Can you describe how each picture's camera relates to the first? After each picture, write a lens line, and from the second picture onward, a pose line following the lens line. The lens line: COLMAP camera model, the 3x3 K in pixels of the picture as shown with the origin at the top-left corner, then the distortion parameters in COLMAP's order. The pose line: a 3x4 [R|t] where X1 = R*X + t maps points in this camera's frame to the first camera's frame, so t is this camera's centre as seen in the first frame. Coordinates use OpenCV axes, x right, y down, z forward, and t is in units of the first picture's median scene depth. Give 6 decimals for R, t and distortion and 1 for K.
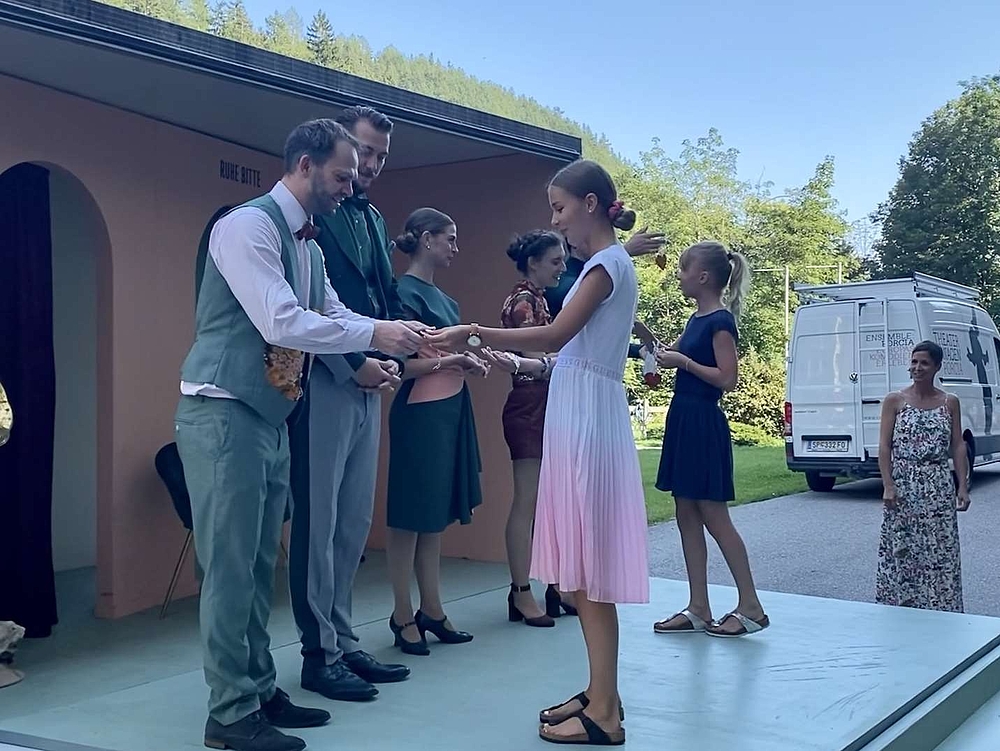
lens RADIAL K [[1125.7, 0, 500.0], [0, 1125.7, 375.5], [0, 0, 1]] dist [0.068689, -0.001306]
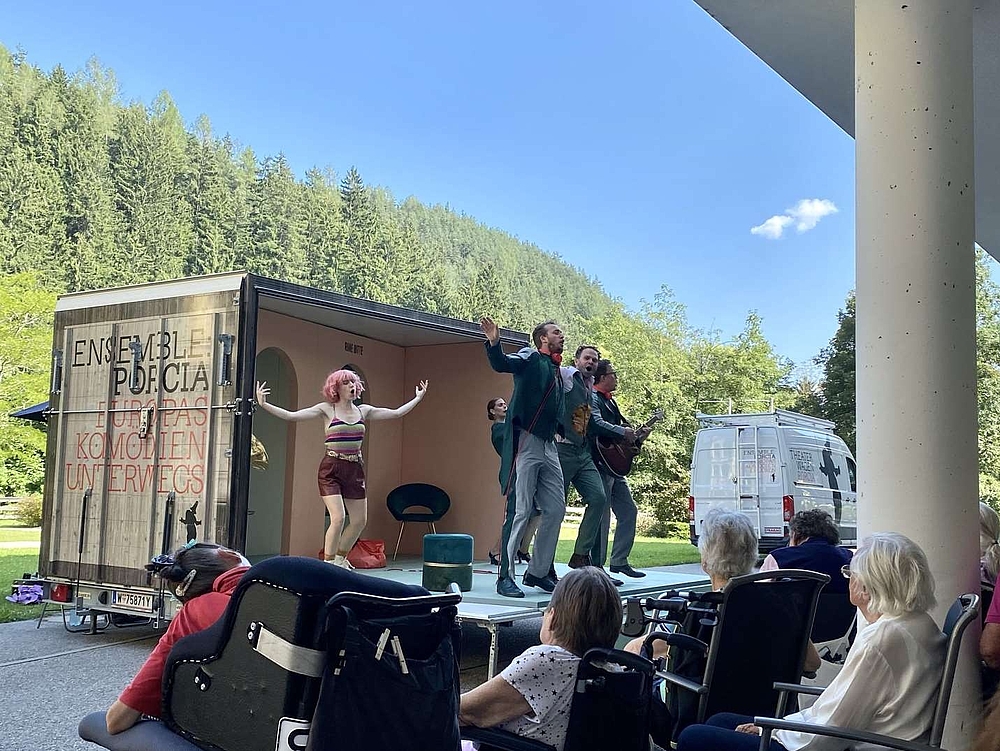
lens RADIAL K [[1125.7, 0, 500.0], [0, 1125.7, 375.5], [0, 0, 1]] dist [0.068689, -0.001306]
pose [[0.999531, 0.029931, -0.006442, 0.010436], [-0.030446, 0.993886, -0.106133, 0.016781], [0.003226, 0.106279, 0.994331, -0.236190]]
